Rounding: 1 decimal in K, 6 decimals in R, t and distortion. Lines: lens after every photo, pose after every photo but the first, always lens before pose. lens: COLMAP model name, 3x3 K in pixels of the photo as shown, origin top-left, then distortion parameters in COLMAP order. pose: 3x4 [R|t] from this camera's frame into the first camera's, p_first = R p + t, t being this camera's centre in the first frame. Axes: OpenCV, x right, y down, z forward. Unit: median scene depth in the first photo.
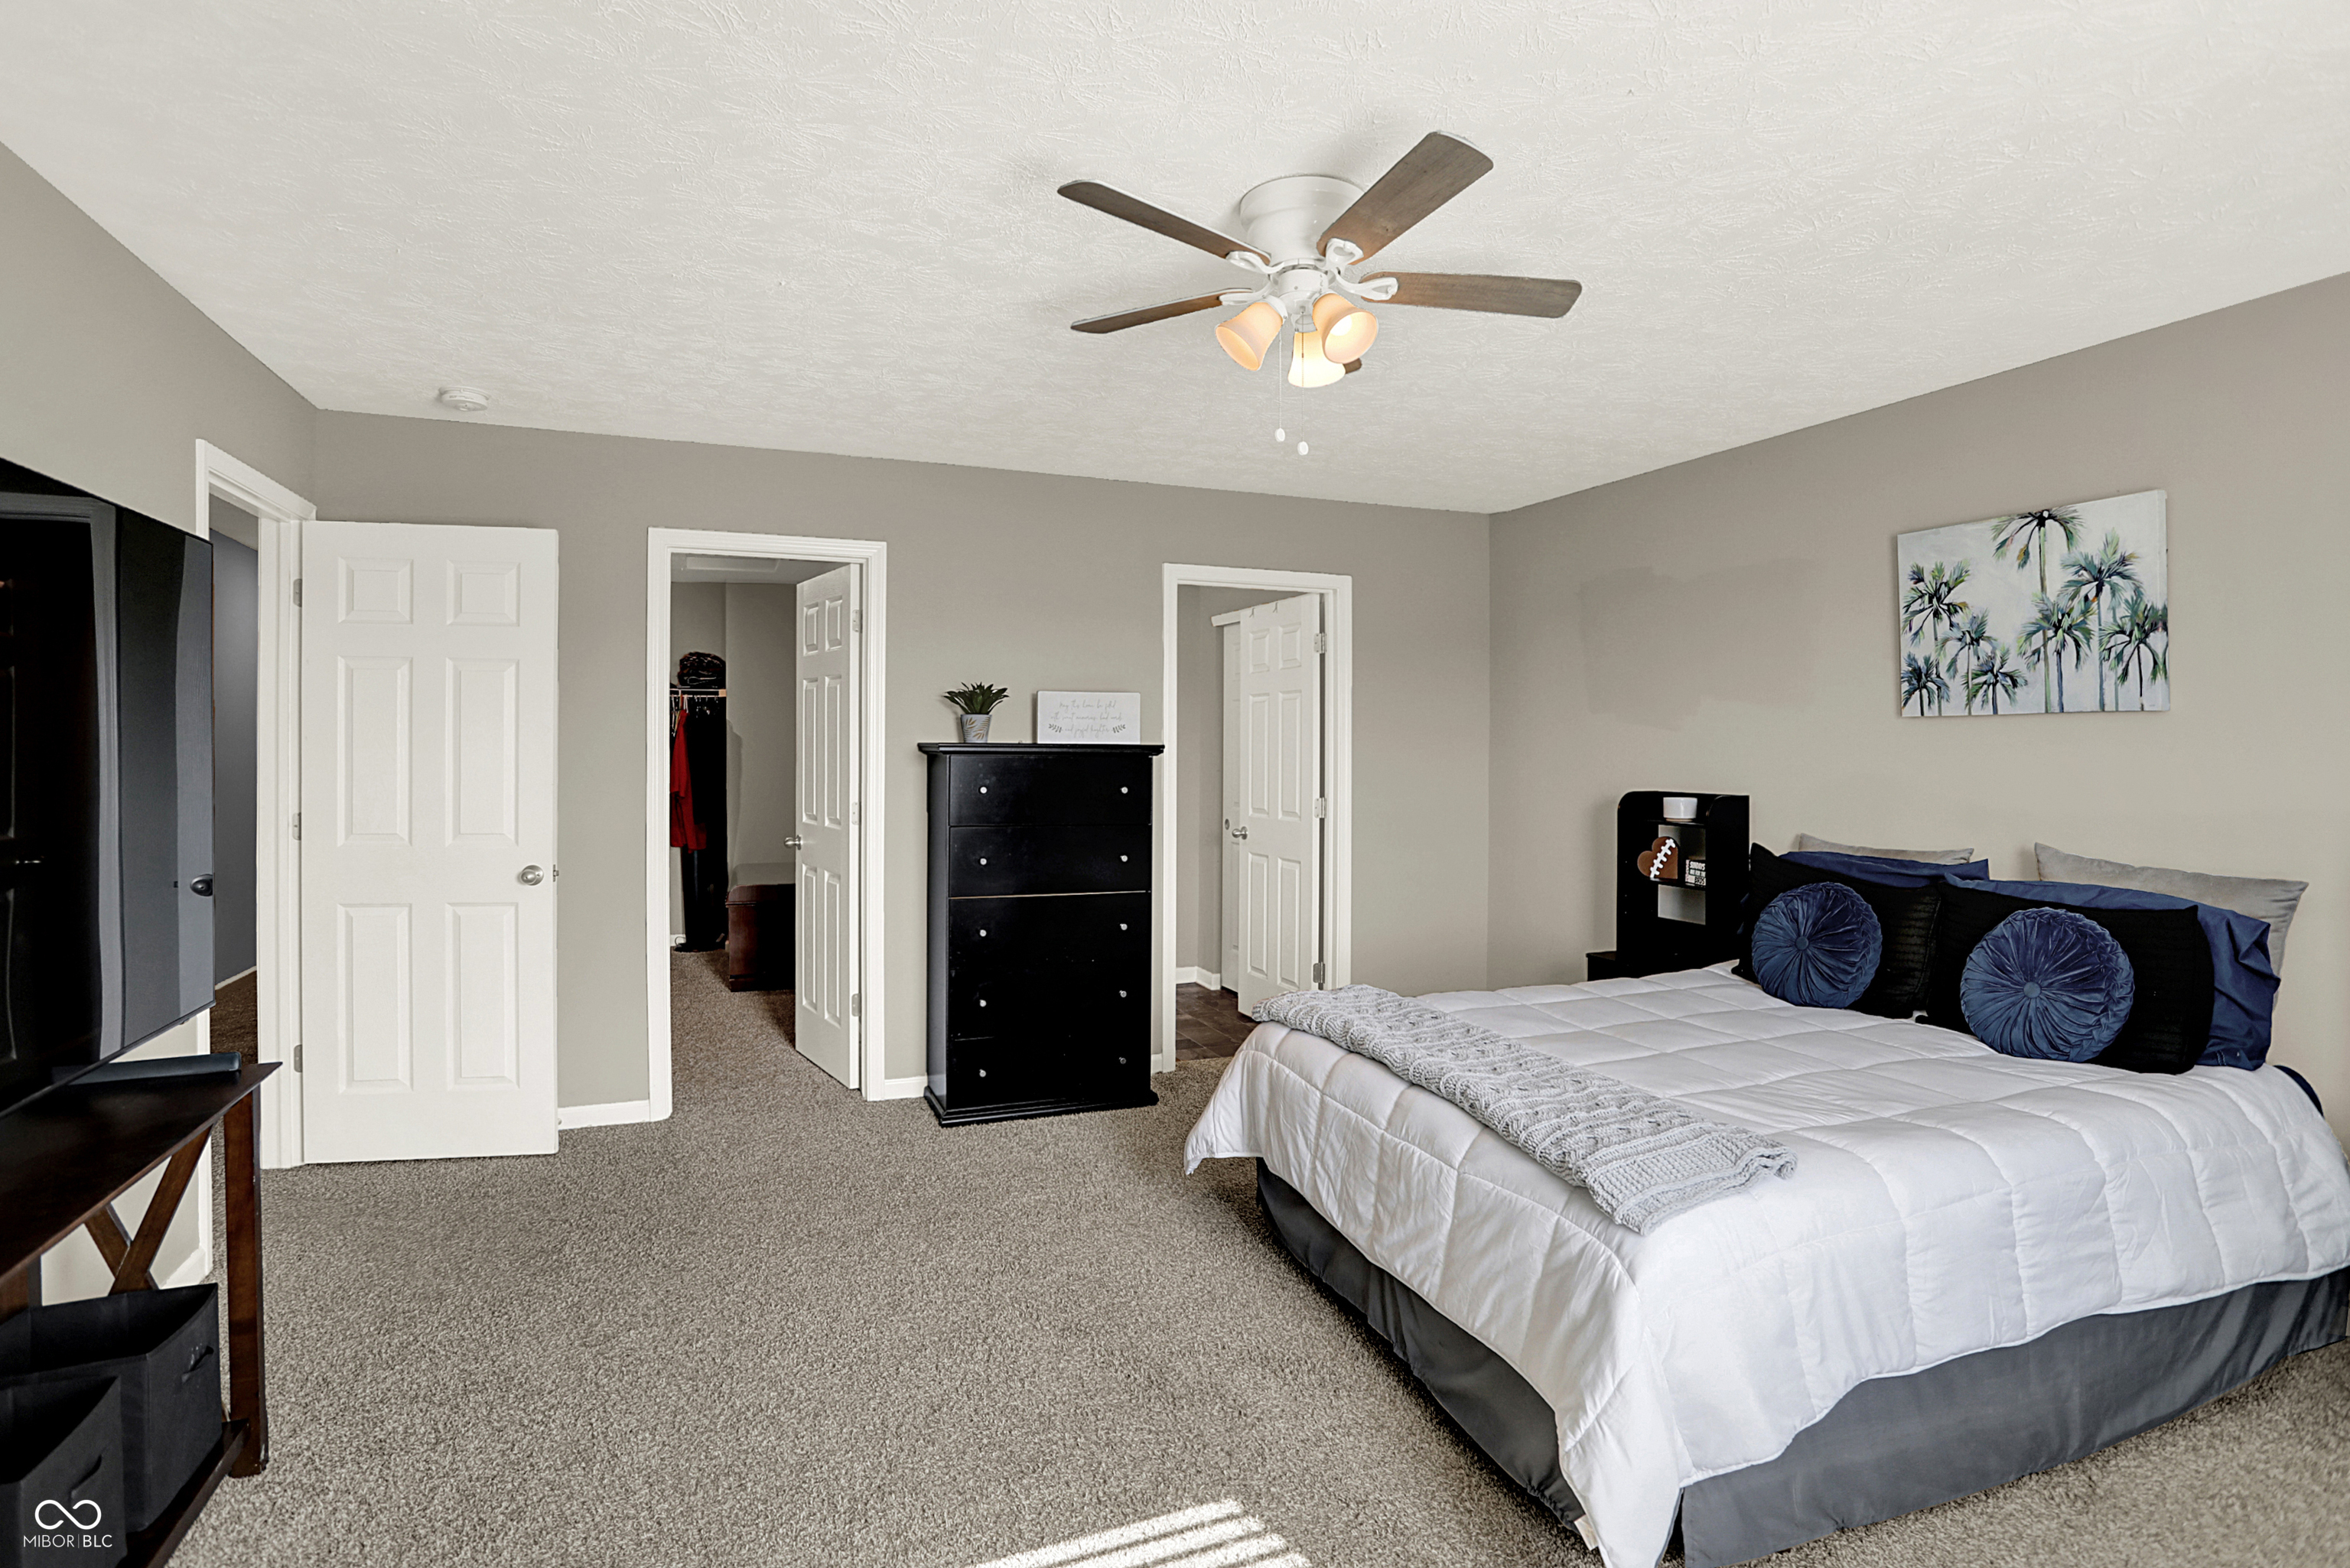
lens RADIAL K [[1155.4, 0, 1180.3], [0, 1155.4, 780.0], [0, 0, 1]] dist [-0.076561, 0.035968]
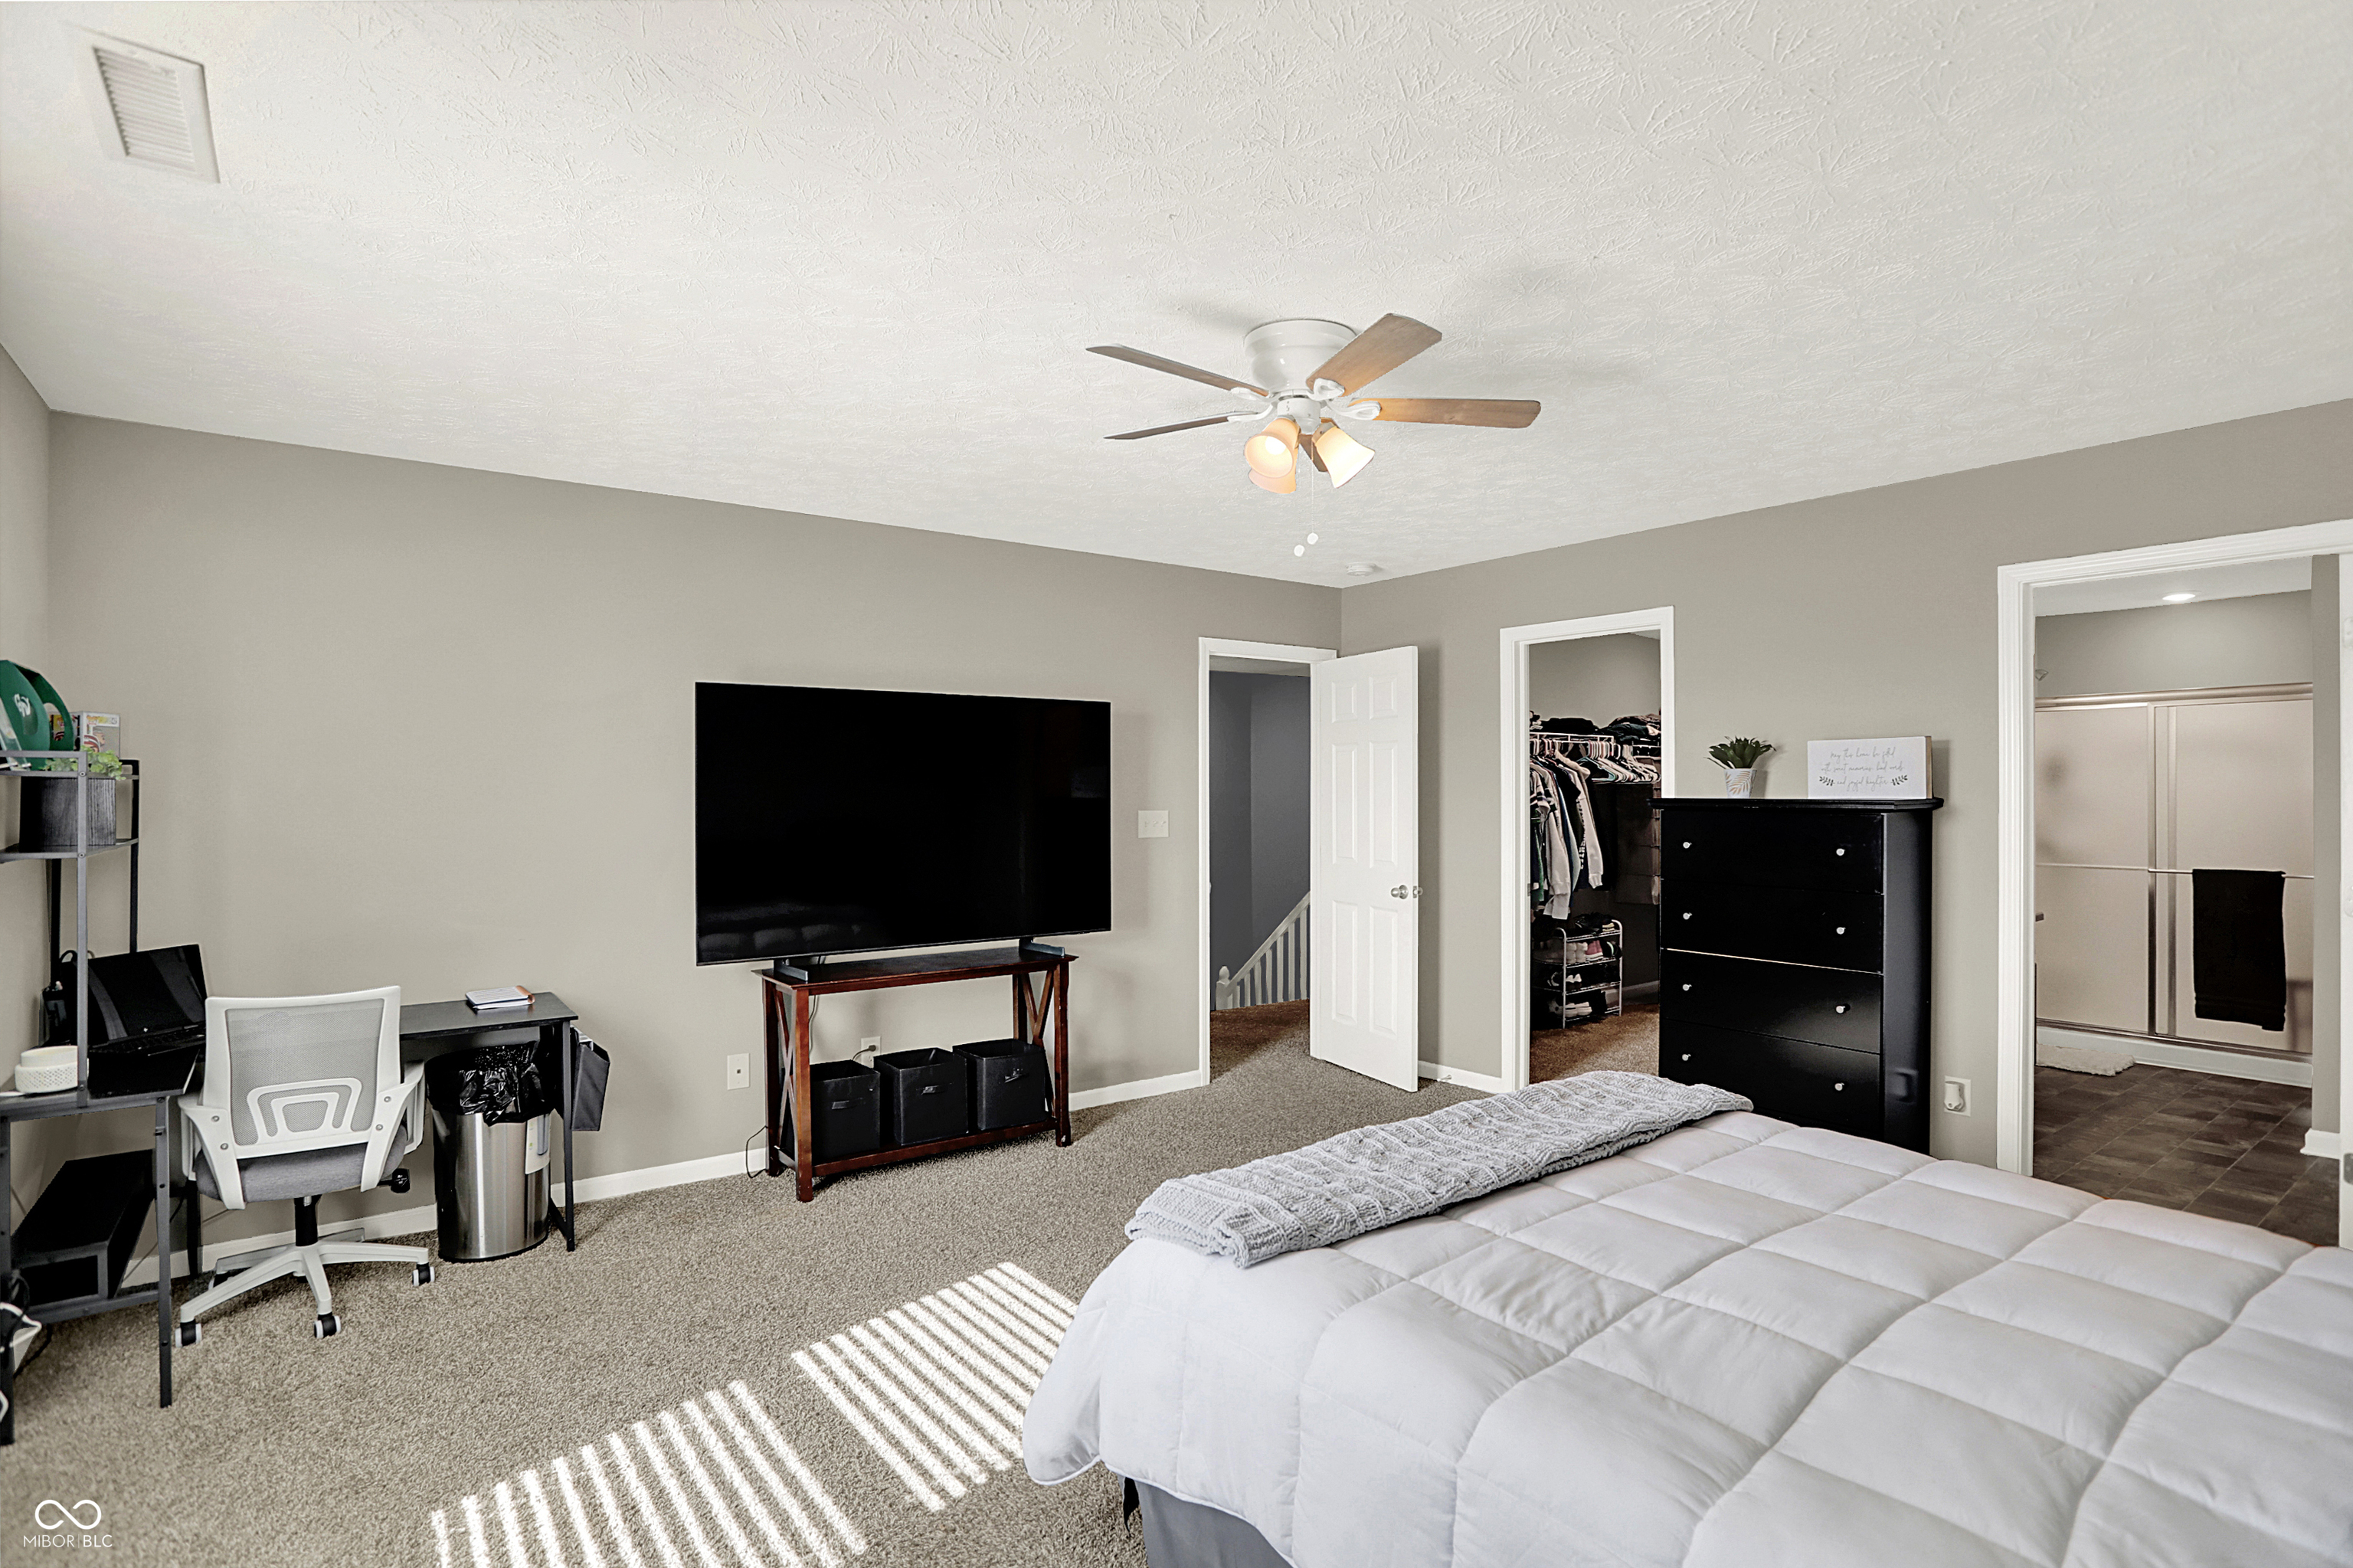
lens RADIAL K [[1157.0, 0, 1181.8], [0, 1157.0, 780.0], [0, 0, 1]] dist [-0.076561, 0.035968]
pose [[0.261416, -0.017397, -0.965070, 0.638898], [-0.031445, 0.999153, -0.026529, -0.007215], [0.964714, 0.037281, 0.260647, 0.308890]]
